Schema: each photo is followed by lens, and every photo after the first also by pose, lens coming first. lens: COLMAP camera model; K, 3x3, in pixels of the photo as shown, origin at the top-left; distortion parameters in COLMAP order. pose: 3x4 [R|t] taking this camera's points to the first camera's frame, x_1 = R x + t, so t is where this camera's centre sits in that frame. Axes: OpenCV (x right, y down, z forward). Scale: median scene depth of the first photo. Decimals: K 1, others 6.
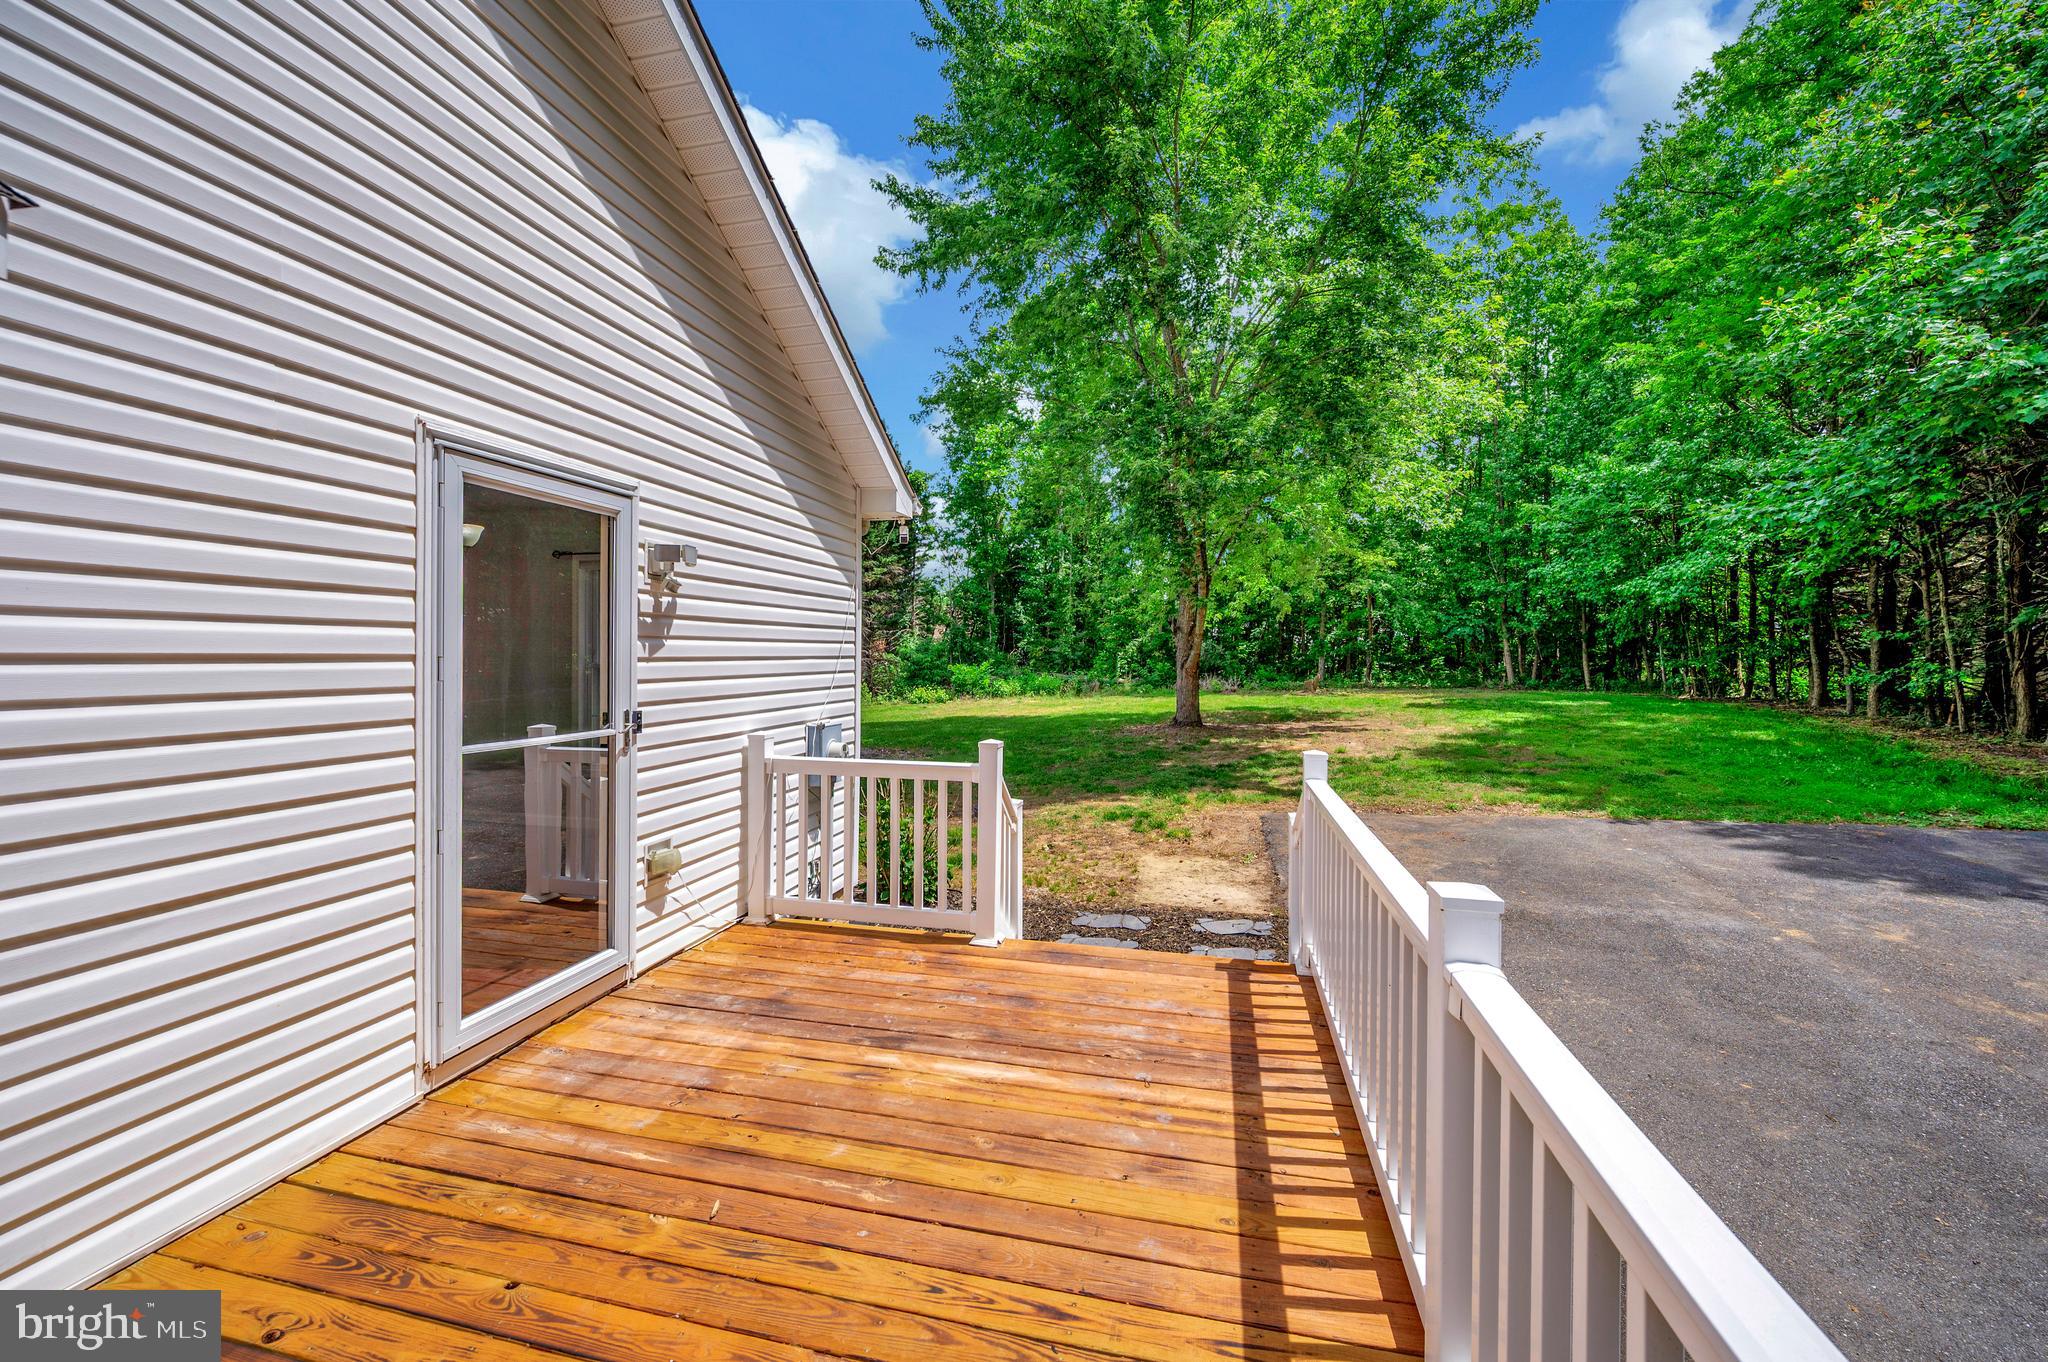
lens RADIAL K [[835.5, 0, 1013.7], [0, 835.5, 669.6], [0, 0, 1]] dist [0.001873, -0.001147]
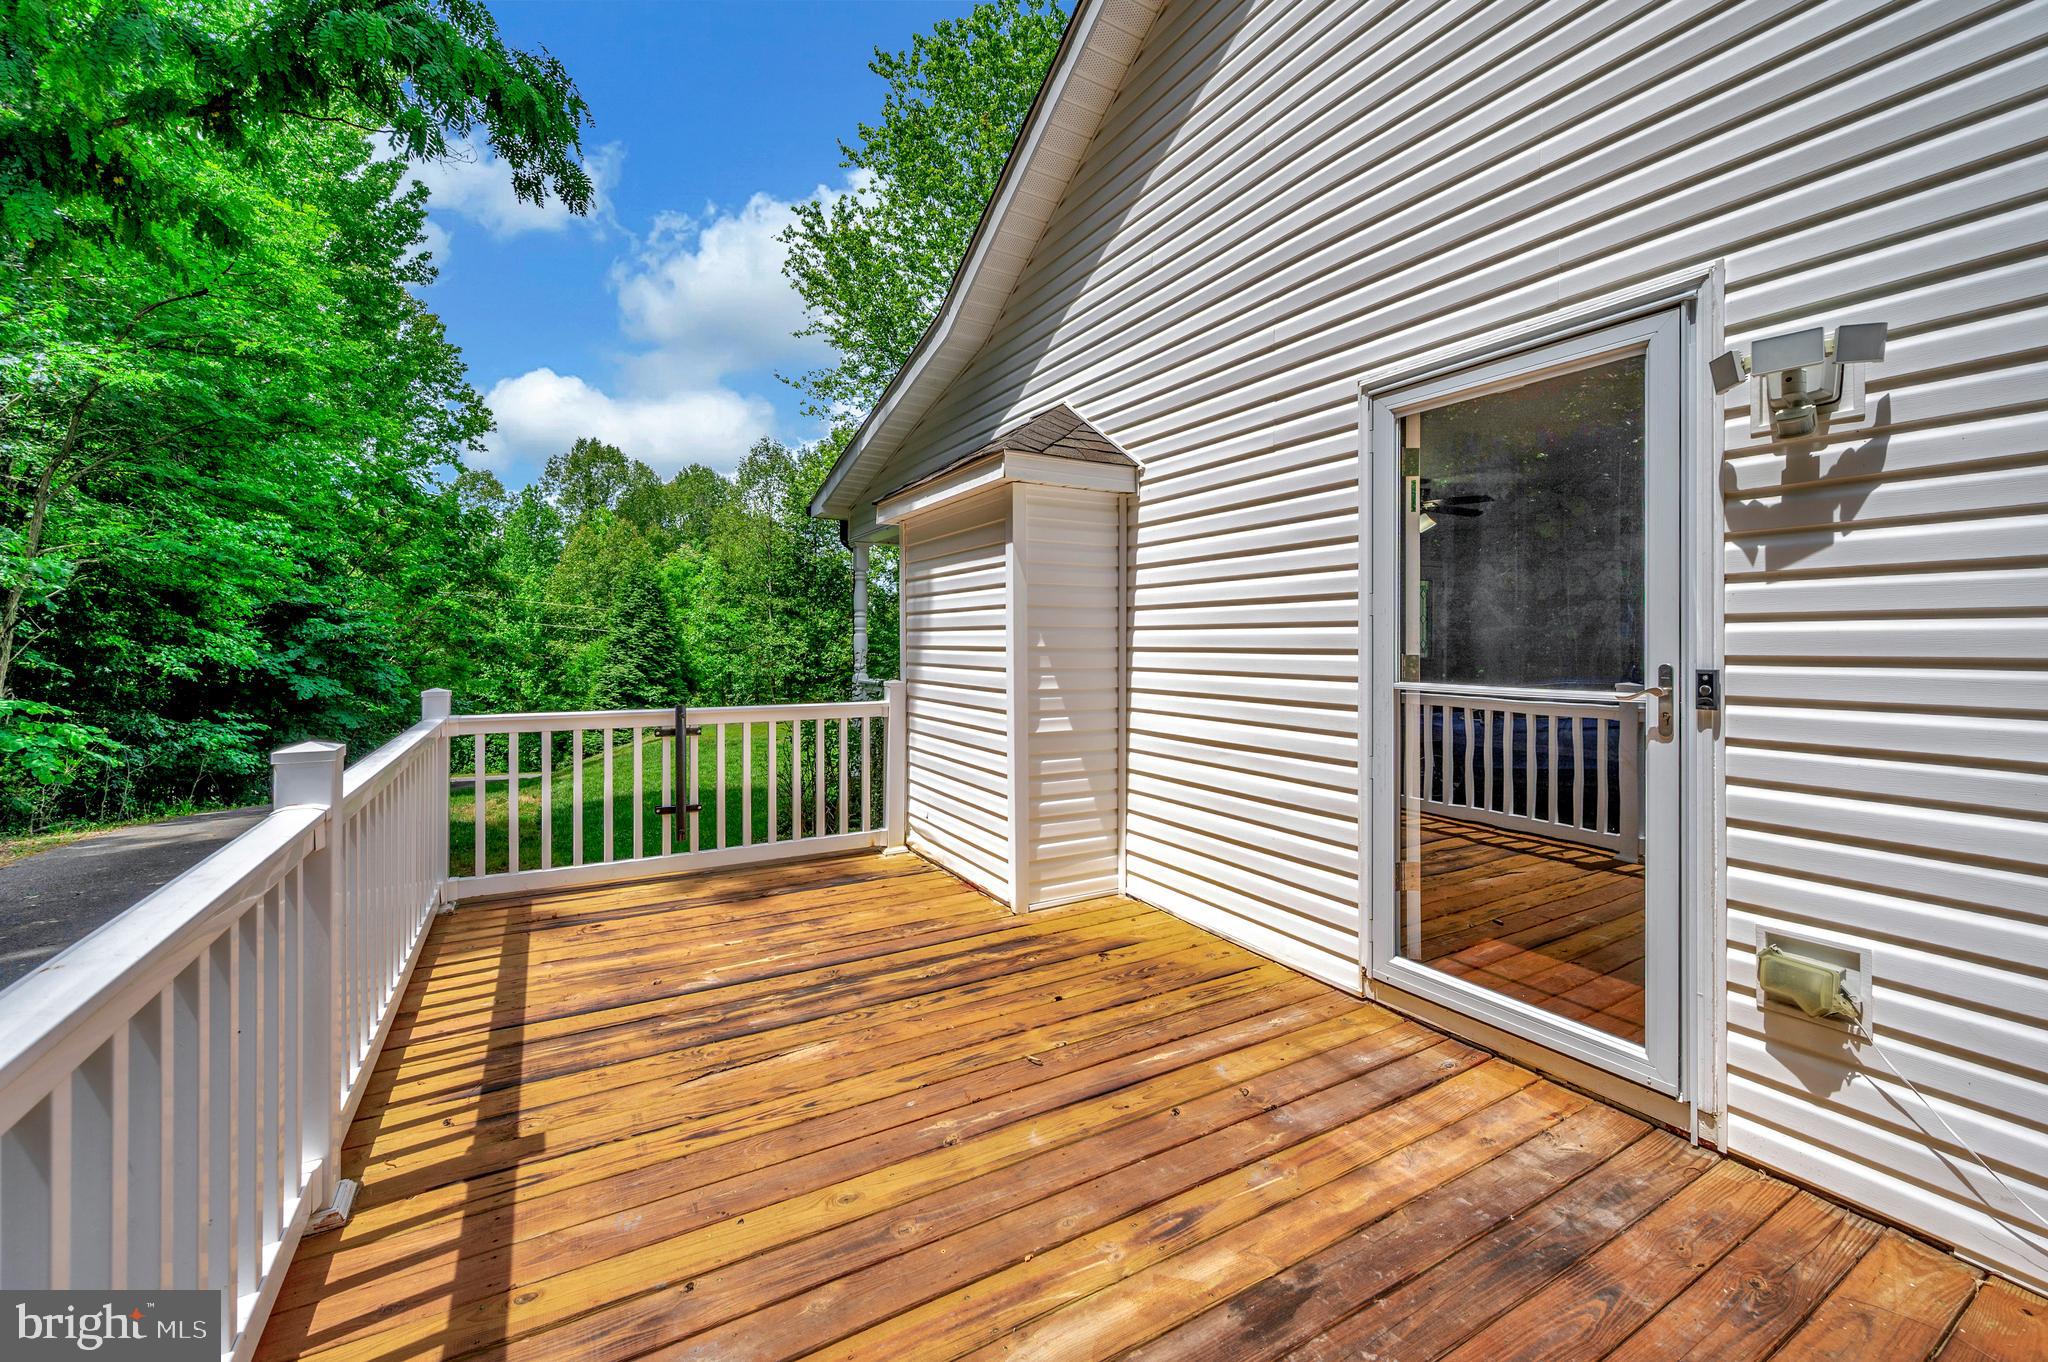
lens RADIAL K [[835.5, 0, 1029.8], [0, 835.5, 630.1], [0, 0, 1]] dist [0.001873, -0.001147]
pose [[-0.723185, -0.015605, -0.690478, 0.282505], [-0.018072, 0.999830, -0.003669, 0.034448], [0.690418, 0.009825, -0.723344, 1.136226]]
